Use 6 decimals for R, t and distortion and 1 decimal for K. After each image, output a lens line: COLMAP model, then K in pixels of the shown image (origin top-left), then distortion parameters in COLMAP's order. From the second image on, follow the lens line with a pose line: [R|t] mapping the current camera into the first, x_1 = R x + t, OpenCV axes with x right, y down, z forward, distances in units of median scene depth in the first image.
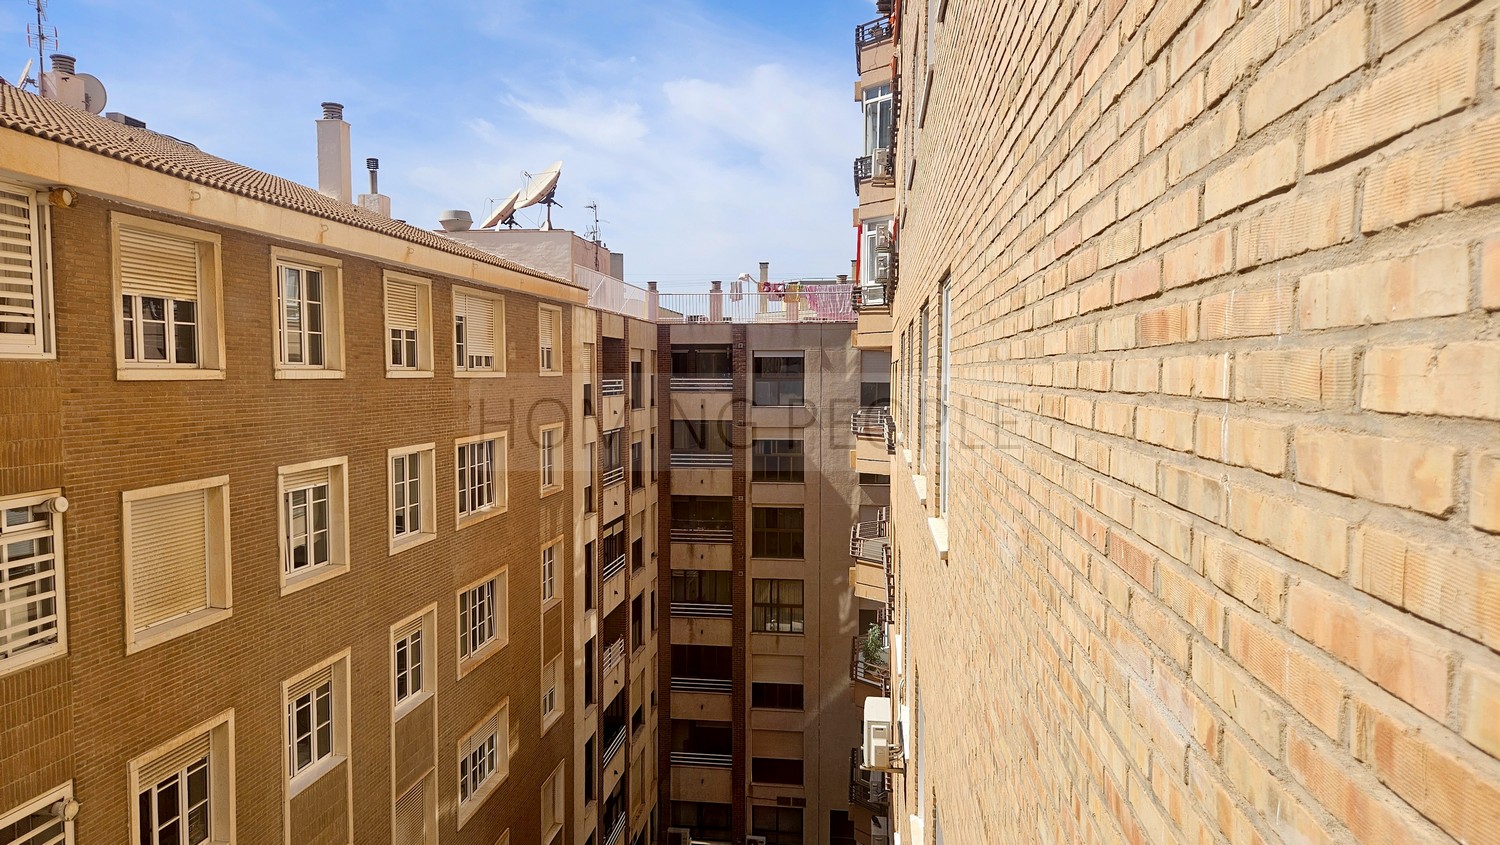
lens RADIAL K [[982.7, 0, 750.0], [0, 982.7, 422.0], [0, 0, 1]] dist [0.022884, 0.002123]
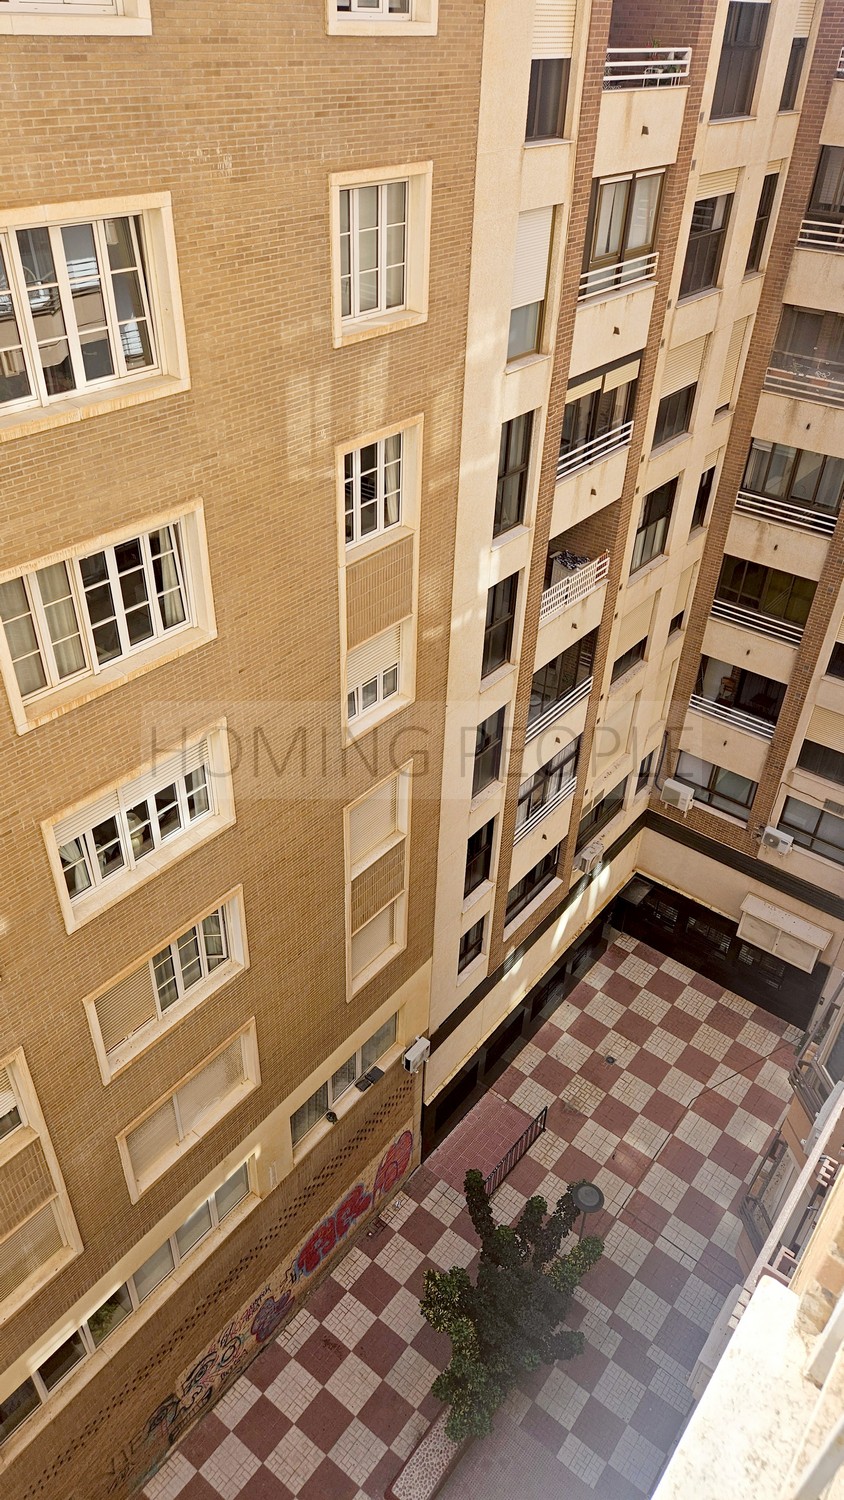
lens RADIAL K [[982.7, 0, 385.3], [0, 982.7, 716.3], [0, 0, 1]] dist [0.022884, 0.002123]
pose [[0.844509, 0.319599, -0.429722, 0.053312], [-0.047238, 0.843733, 0.534680, -0.021094], [0.533454, -0.431243, 0.727637, 0.440974]]
